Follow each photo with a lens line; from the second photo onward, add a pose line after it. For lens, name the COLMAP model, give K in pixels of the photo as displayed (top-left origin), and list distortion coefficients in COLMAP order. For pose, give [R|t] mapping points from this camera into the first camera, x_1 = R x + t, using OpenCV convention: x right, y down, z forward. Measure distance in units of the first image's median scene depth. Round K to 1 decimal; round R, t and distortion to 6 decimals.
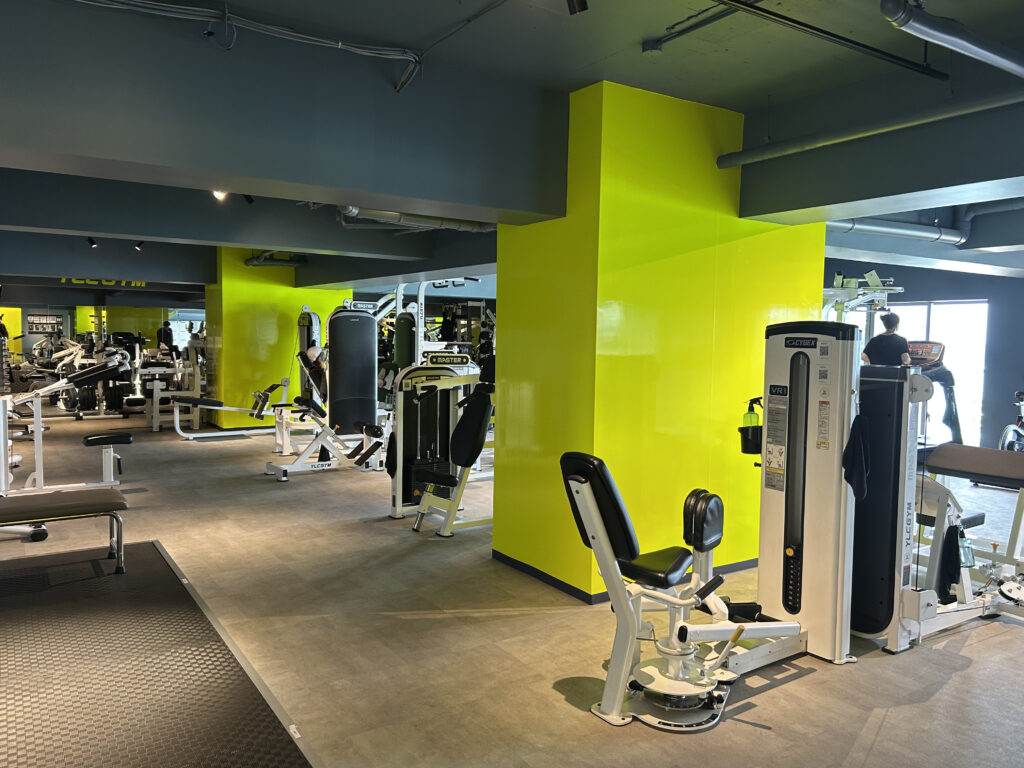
lens RADIAL K [[774.5, 0, 510.6], [0, 774.5, 384.3], [0, 0, 1]] dist [0.040904, -0.000096]
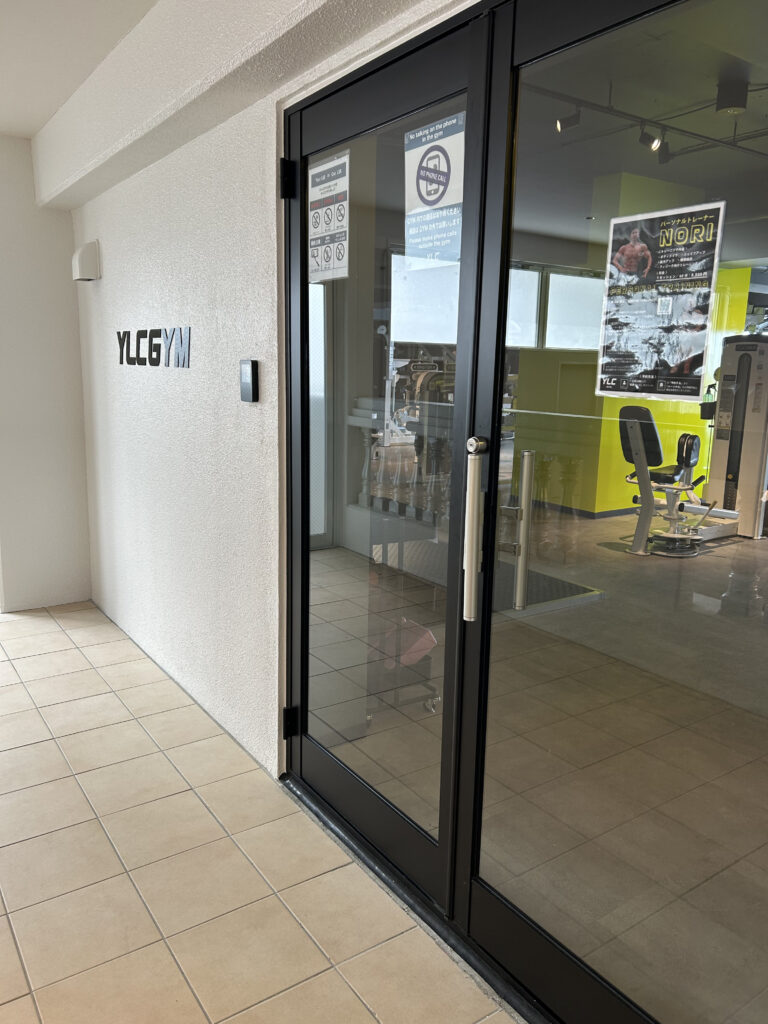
lens RADIAL K [[774.5, 0, 385.3], [0, 774.5, 513.5], [0, 0, 1]] dist [0.040904, -0.000096]
pose [[0.999753, -0.000568, 0.022208, -0.420310], [-0.002317, 0.991556, 0.129660, 0.079739], [-0.022095, -0.129679, 0.991310, -0.655366]]
